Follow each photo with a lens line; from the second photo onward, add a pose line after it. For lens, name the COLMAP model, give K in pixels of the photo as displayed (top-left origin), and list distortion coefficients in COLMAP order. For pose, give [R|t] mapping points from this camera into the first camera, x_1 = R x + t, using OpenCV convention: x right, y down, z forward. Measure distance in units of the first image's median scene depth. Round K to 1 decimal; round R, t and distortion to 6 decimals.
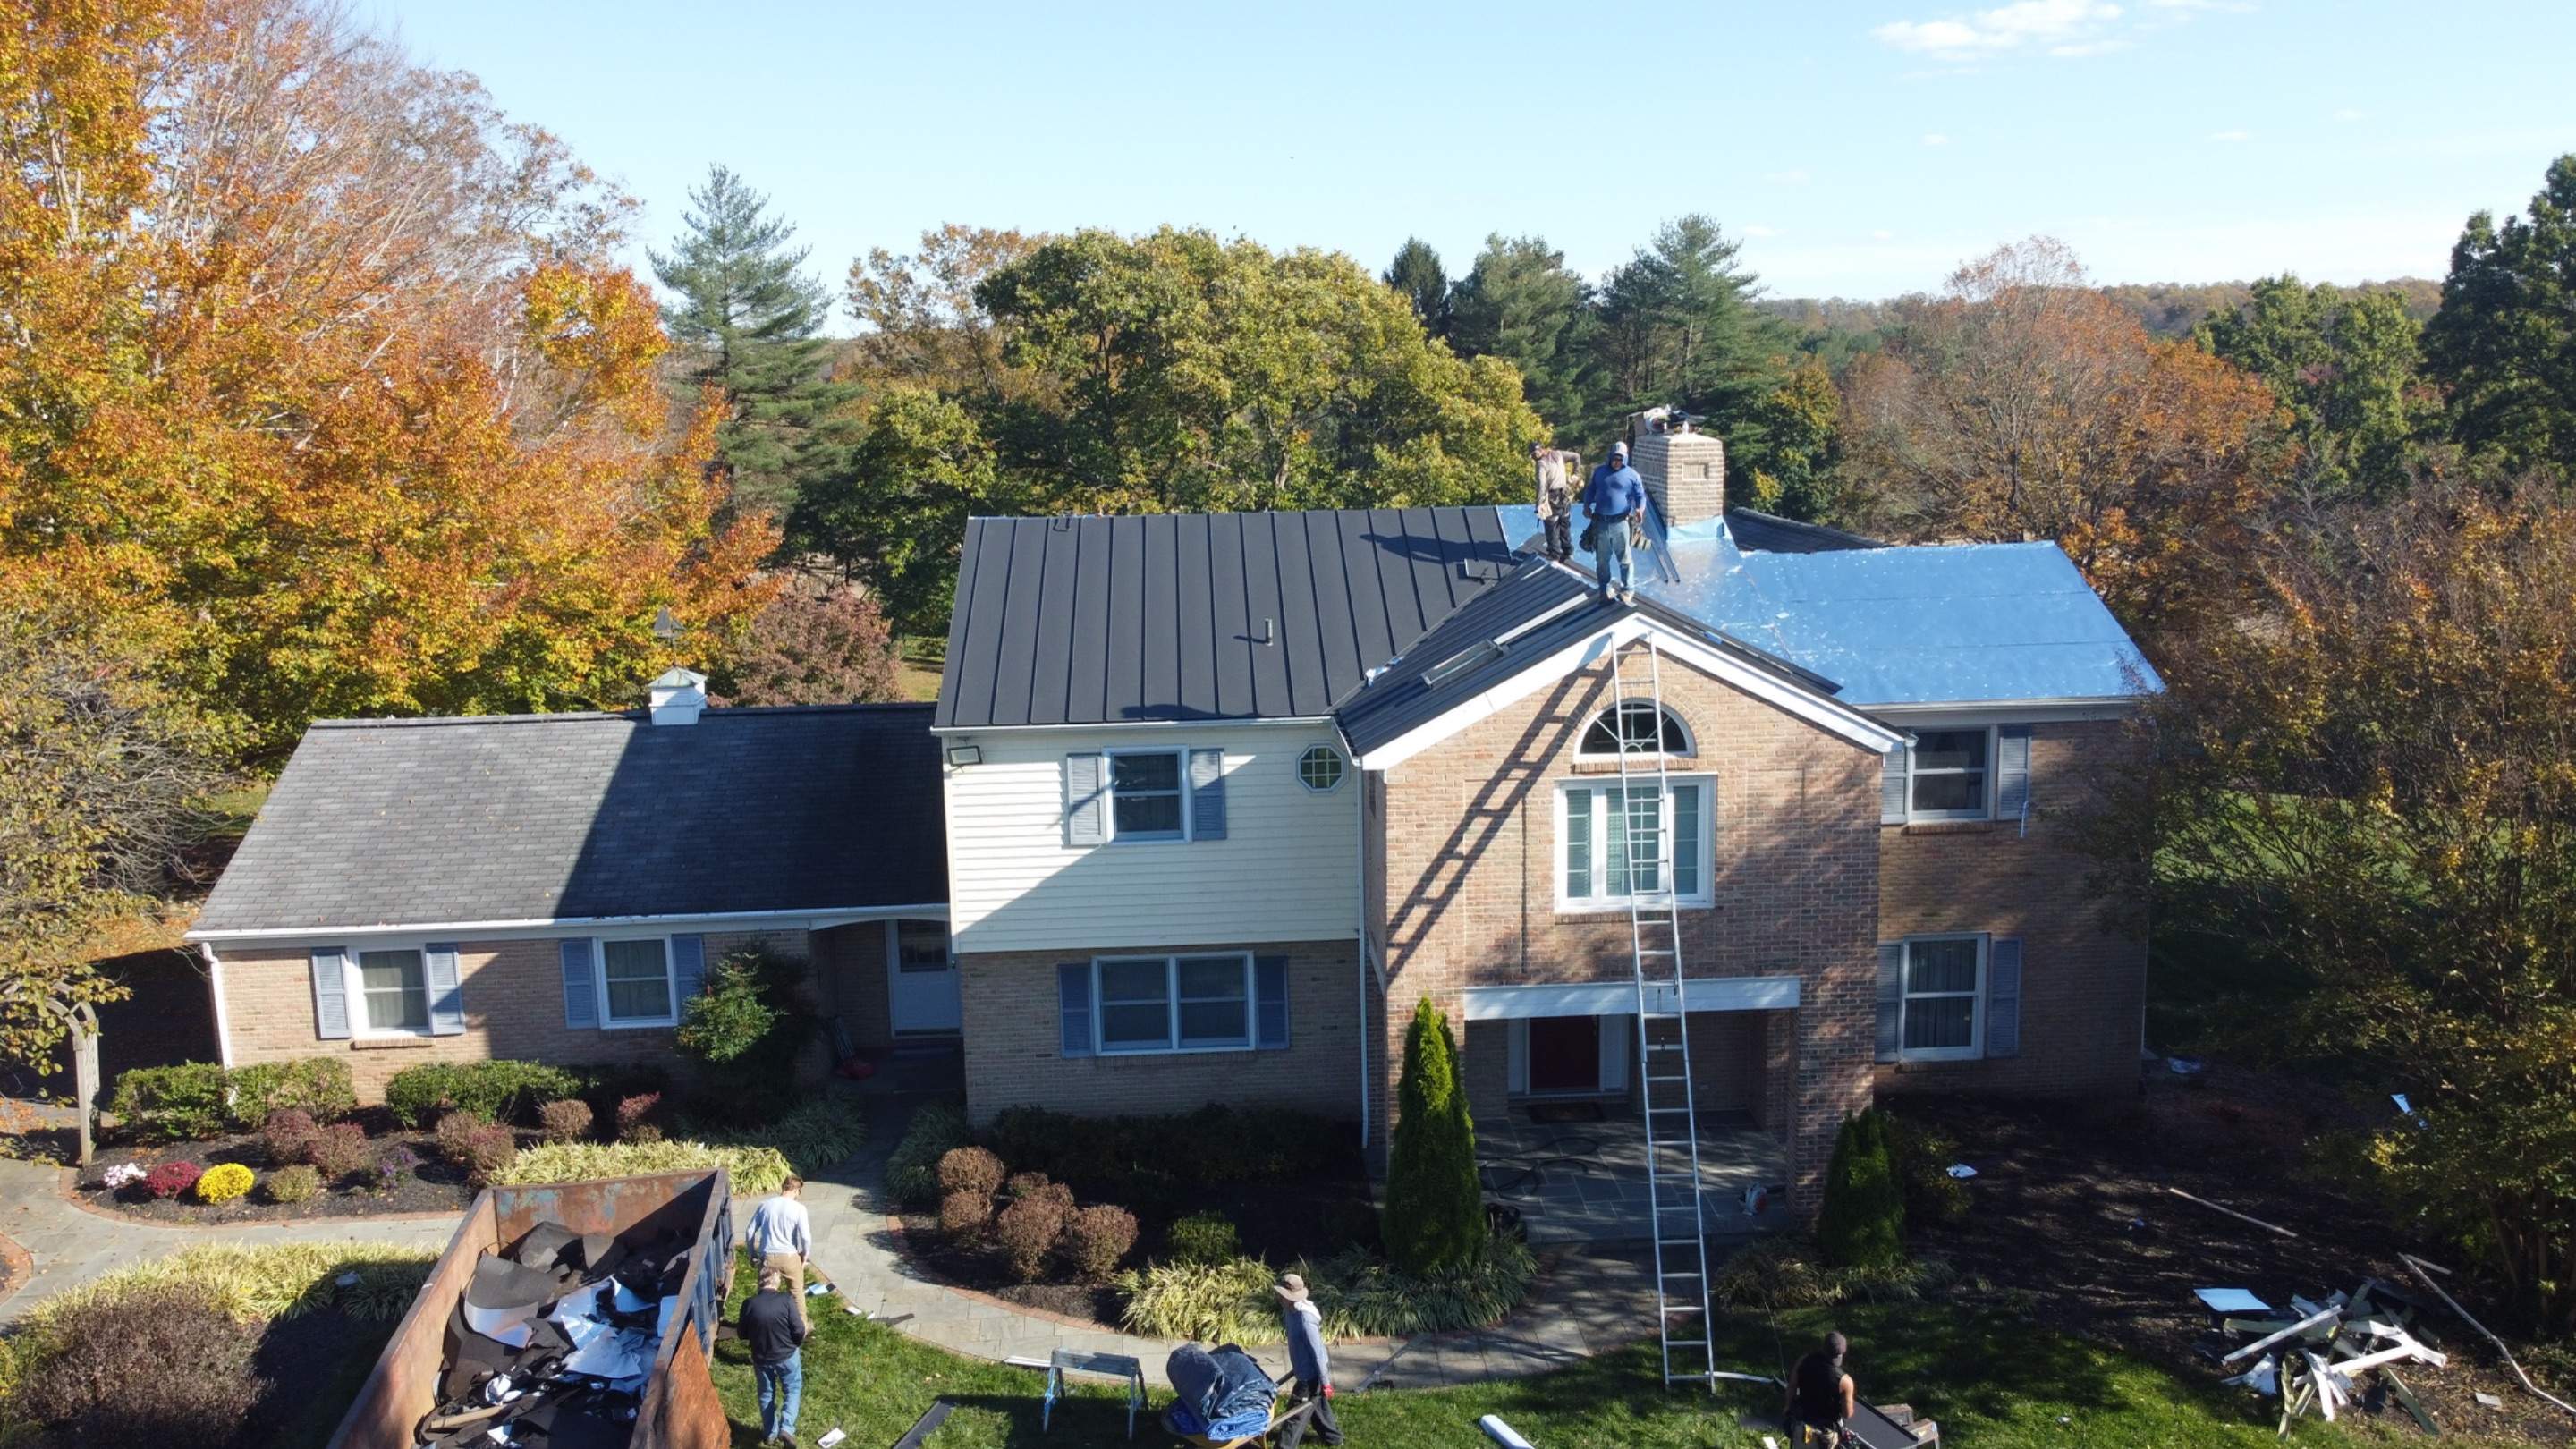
lens RADIAL K [[1954.9, 0, 1286.0], [0, 1954.9, 714.2], [0, 0, 1]] dist [-0.007392, 0.000190]
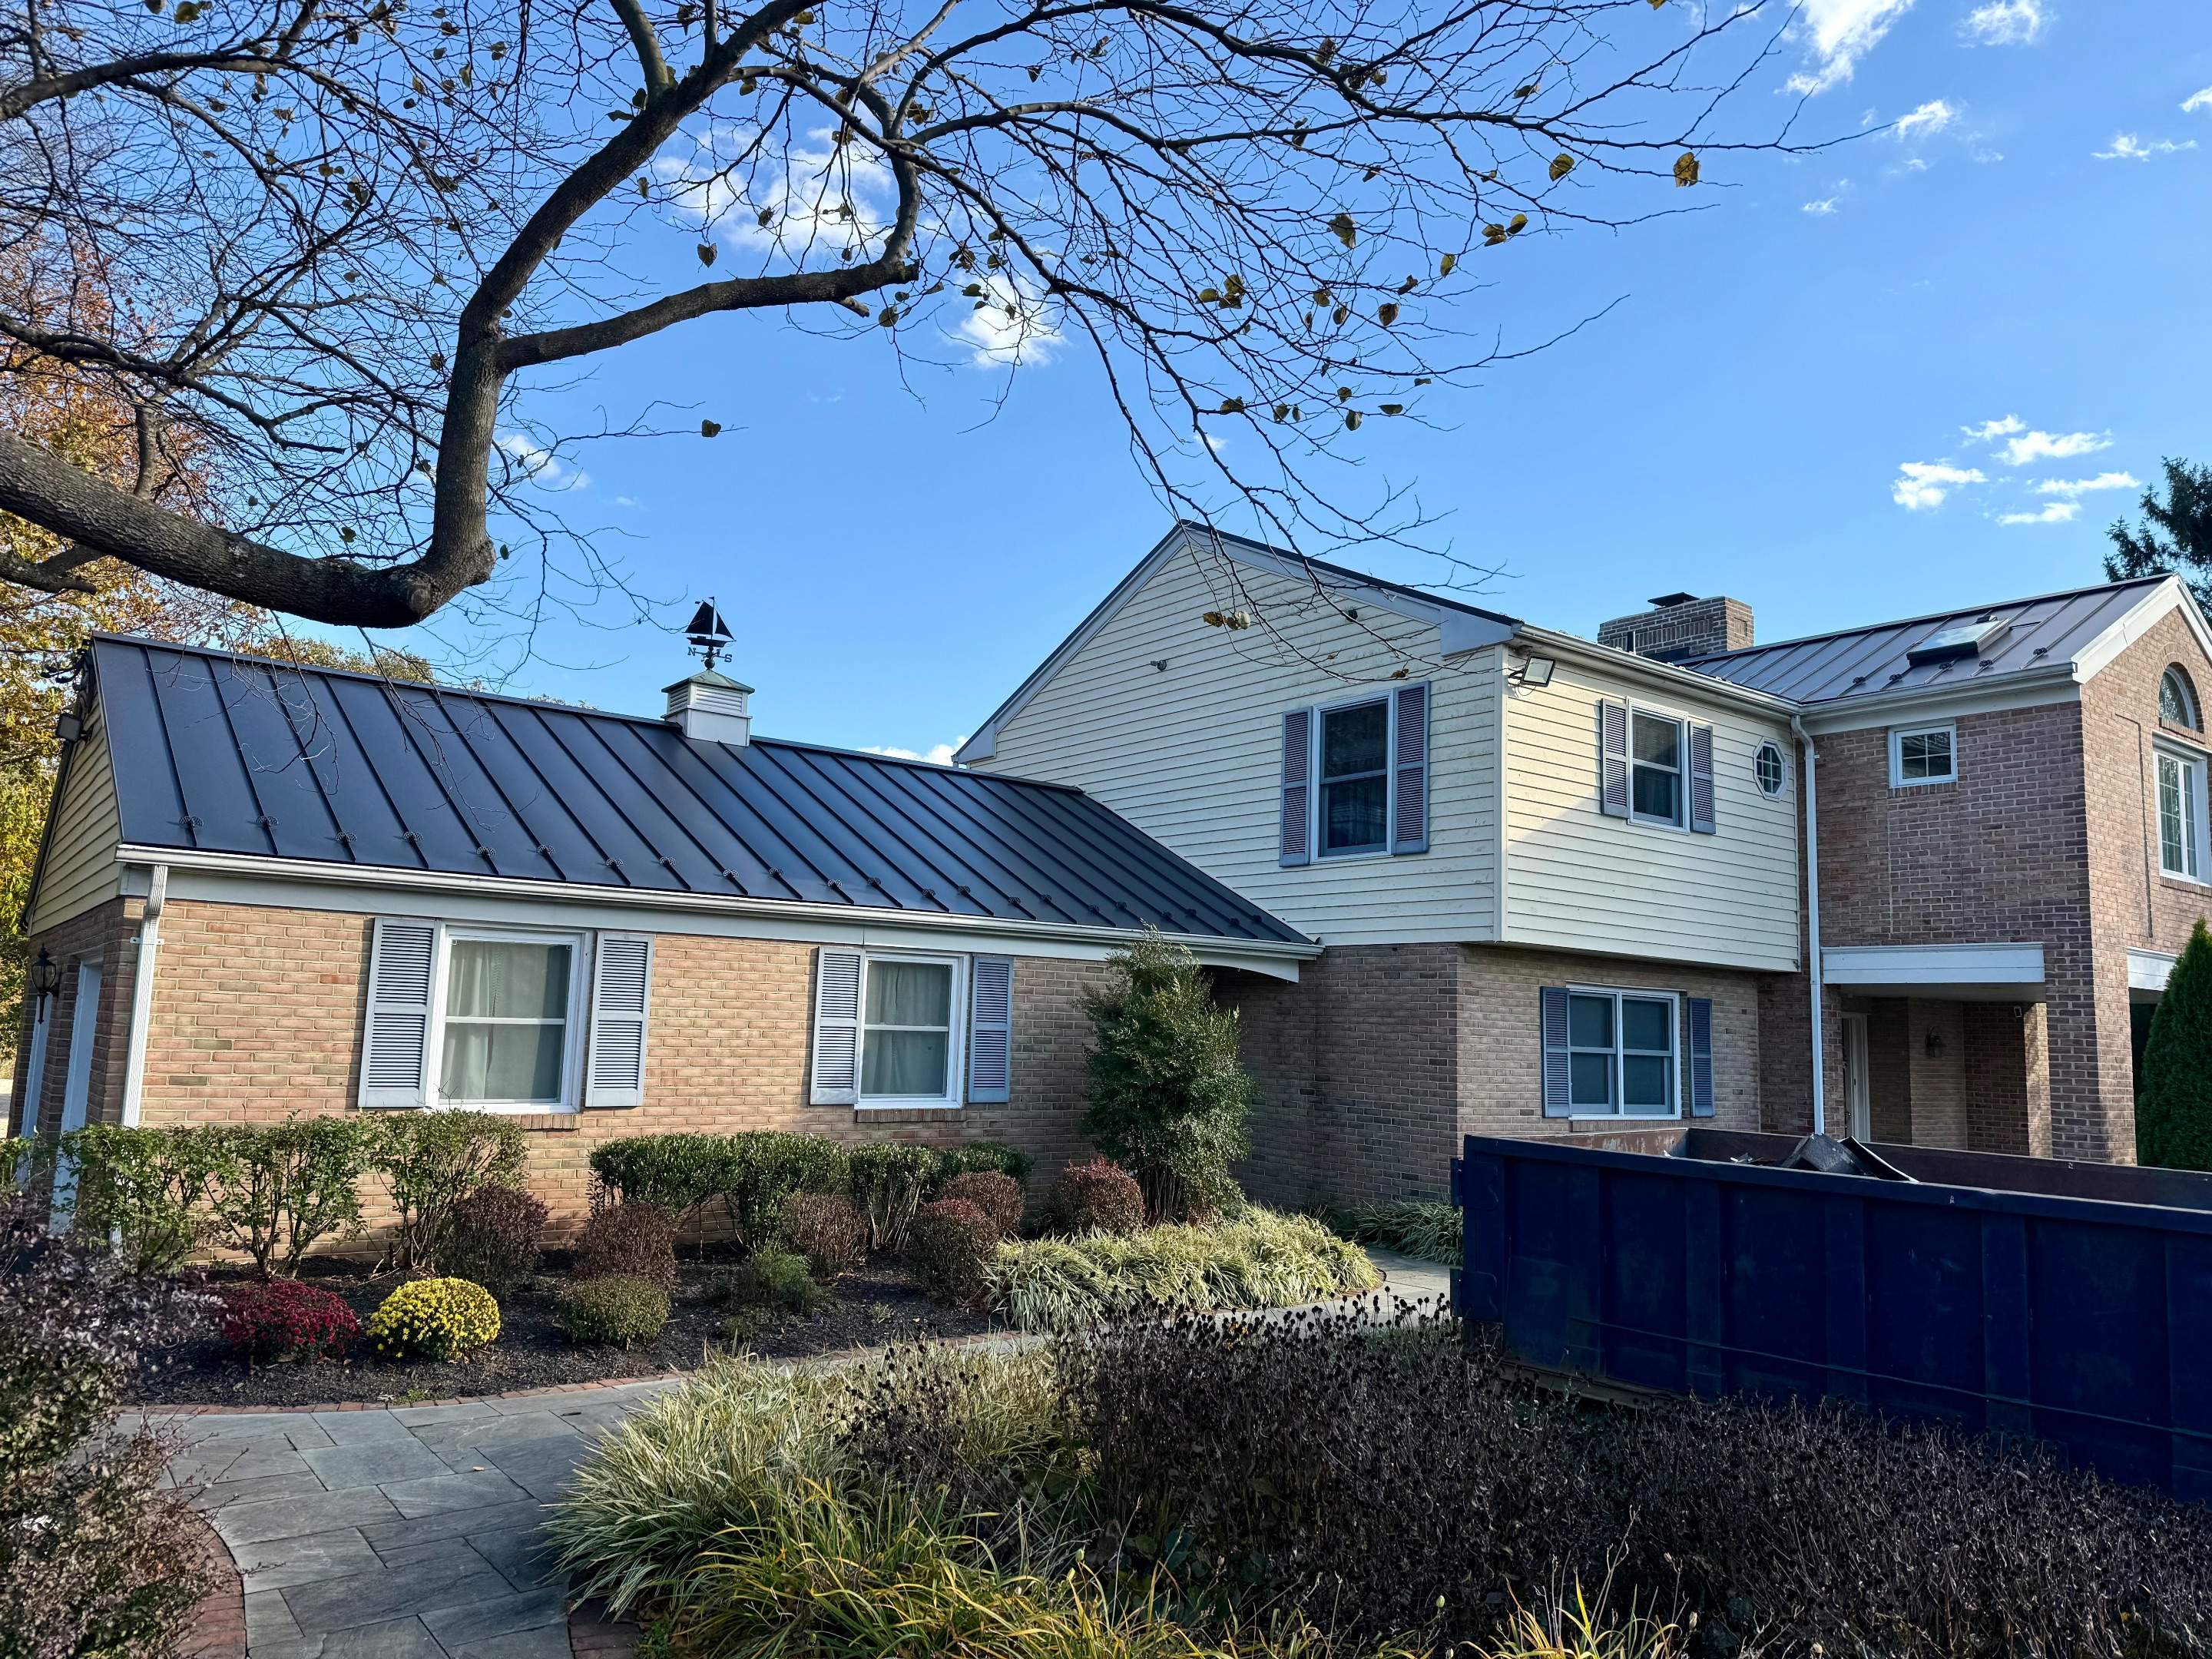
lens RADIAL K [[1552.0, 0, 1106.0], [0, 1552.0, 829.5], [0, 0, 1]] dist [-0.000186, -0.000052]
pose [[0.819022, 0.126567, 0.559628, -0.177270], [0.047983, 0.956841, -0.286625, 0.069089], [-0.571752, 0.261605, 0.777601, 0.179273]]
